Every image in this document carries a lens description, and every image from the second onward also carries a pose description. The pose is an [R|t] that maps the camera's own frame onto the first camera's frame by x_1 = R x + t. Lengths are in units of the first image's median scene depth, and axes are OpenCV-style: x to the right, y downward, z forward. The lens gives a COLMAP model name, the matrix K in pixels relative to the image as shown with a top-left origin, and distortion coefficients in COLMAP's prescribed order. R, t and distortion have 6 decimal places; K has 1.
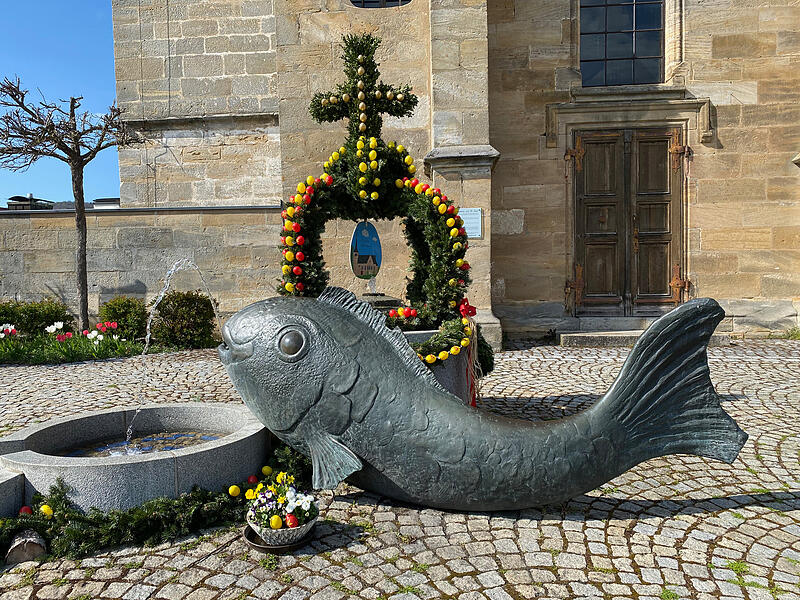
lens RADIAL K [[610.7, 0, 399.8], [0, 610.7, 299.2], [0, 0, 1]] dist [0.025634, -0.032843]
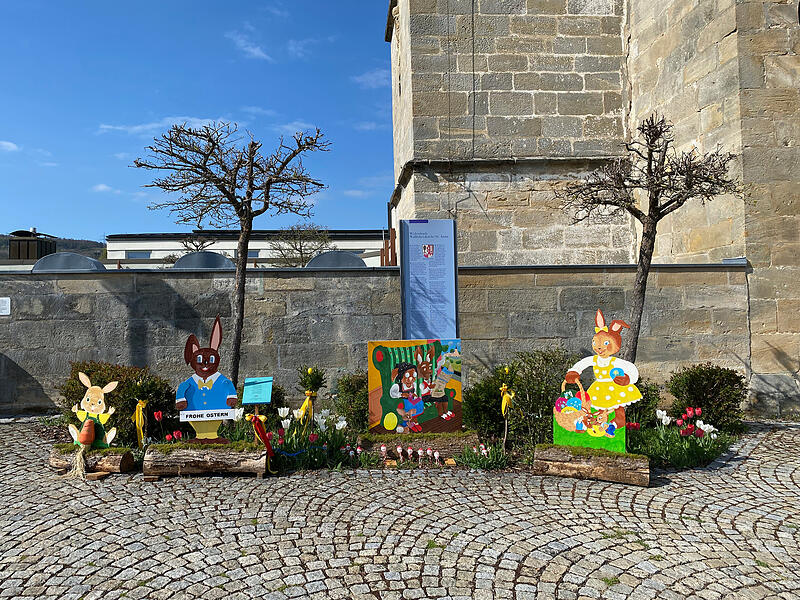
lens RADIAL K [[610.7, 0, 400.4], [0, 610.7, 303.6], [0, 0, 1]] dist [0.025634, -0.032843]
pose [[0.990843, 0.003233, 0.134983, -0.605657], [0.003947, 0.998593, -0.052889, -0.037261], [-0.134964, 0.052938, 0.989435, 0.139323]]
